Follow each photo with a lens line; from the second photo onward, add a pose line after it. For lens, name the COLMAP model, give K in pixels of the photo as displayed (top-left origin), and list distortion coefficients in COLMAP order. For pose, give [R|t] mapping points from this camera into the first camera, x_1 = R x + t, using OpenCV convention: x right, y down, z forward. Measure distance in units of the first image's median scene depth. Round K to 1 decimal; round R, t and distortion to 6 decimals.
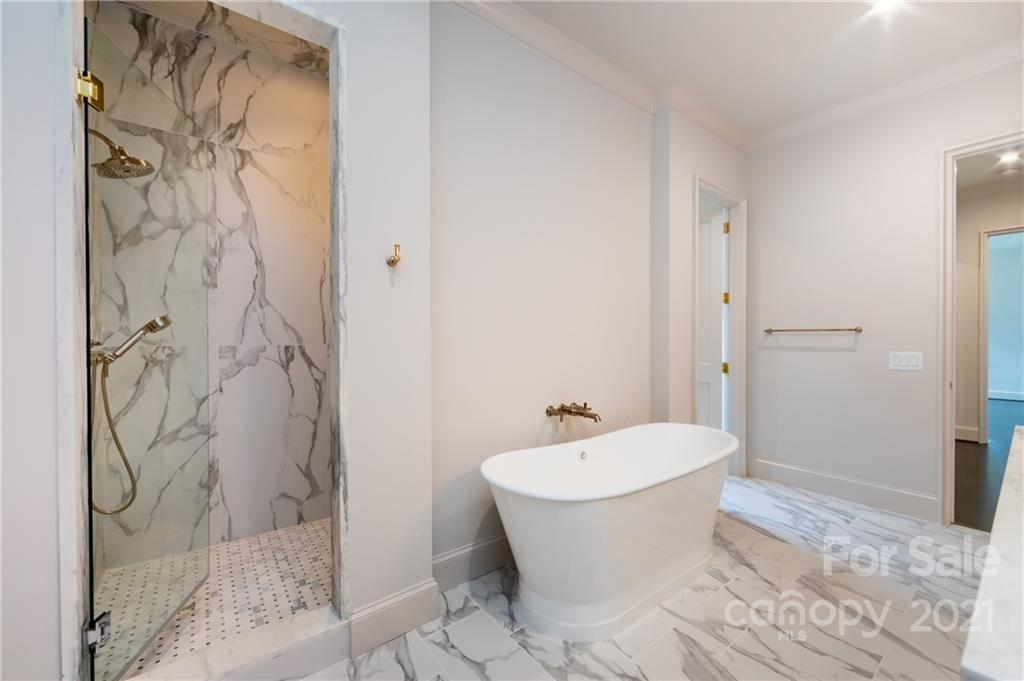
lens RADIAL K [[411.1, 0, 512.0], [0, 411.1, 340.5], [0, 0, 1]] dist [0.000214, -0.000028]
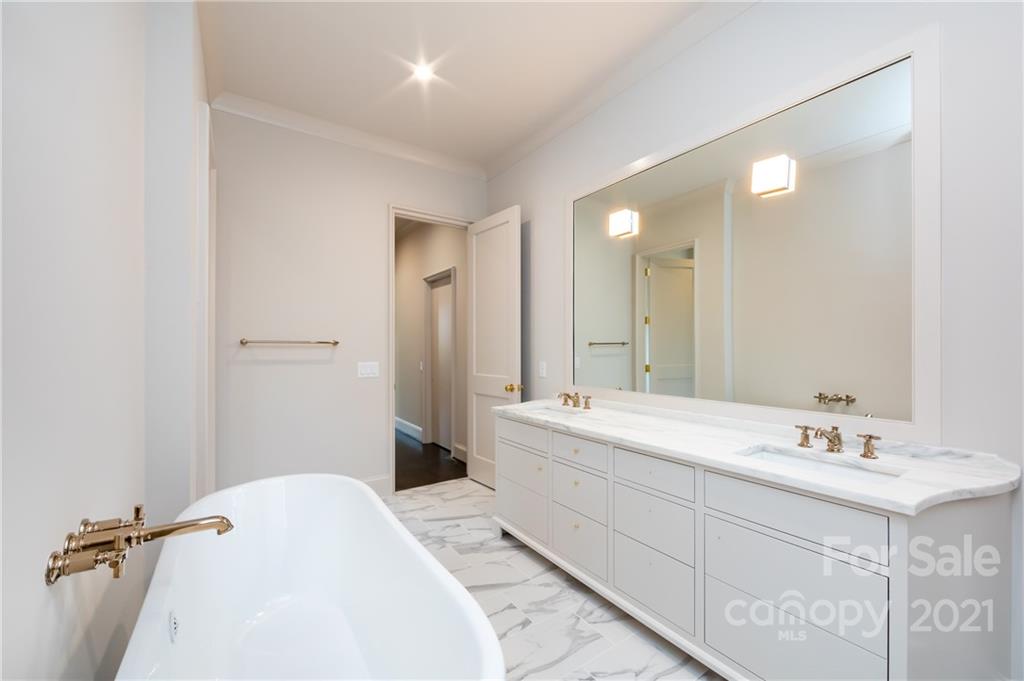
lens RADIAL K [[411.1, 0, 512.0], [0, 411.1, 340.5], [0, 0, 1]] dist [0.000214, -0.000028]
pose [[0.064399, 0.022264, 0.997676, -0.206706], [0.008234, 0.999705, -0.022841, -0.003418], [-0.997890, 0.009686, 0.064197, 0.503740]]
